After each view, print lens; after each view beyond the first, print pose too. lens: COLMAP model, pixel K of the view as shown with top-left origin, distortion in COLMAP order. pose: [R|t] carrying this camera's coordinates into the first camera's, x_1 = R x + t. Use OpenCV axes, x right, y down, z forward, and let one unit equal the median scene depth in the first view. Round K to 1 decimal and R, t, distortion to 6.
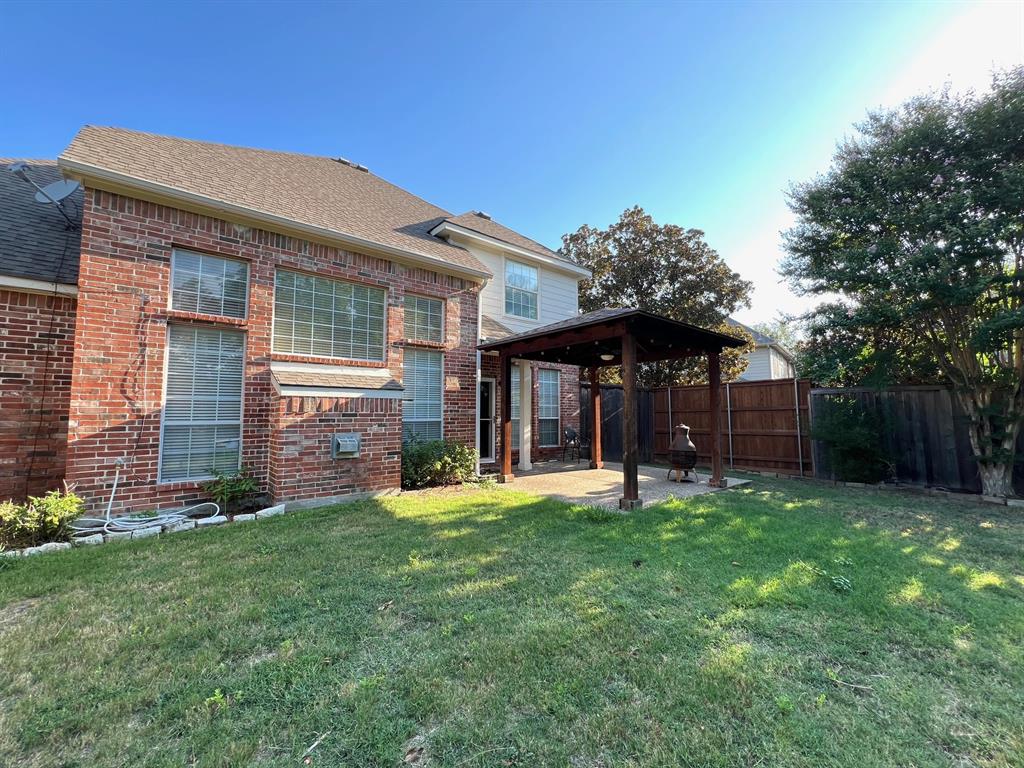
lens RADIAL K [[421.0, 0, 512.0], [0, 421.0, 384.0], [0, 0, 1]] dist [-0.001441, -0.000074]
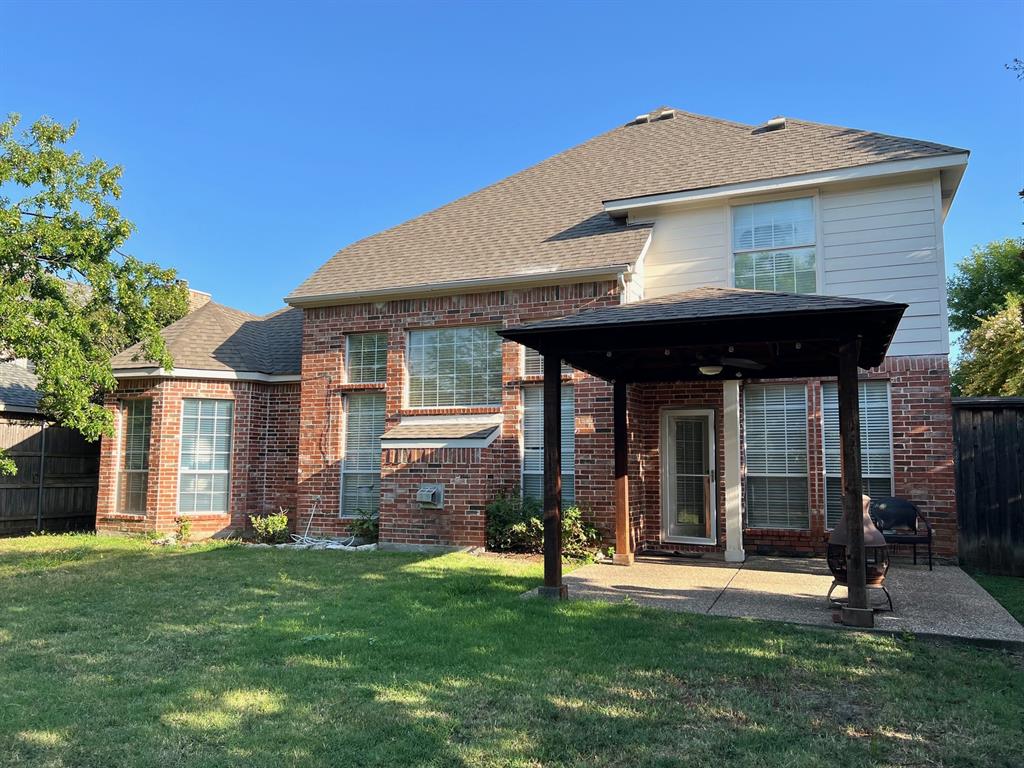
lens RADIAL K [[788.2, 0, 512.0], [0, 788.2, 384.0], [0, 0, 1]] dist [0.063921, -0.000540]
pose [[0.440182, -0.090573, -0.893329, 1.461672], [0.057577, 0.995699, -0.072581, 0.028369], [0.896061, -0.019487, 0.443503, 0.350339]]
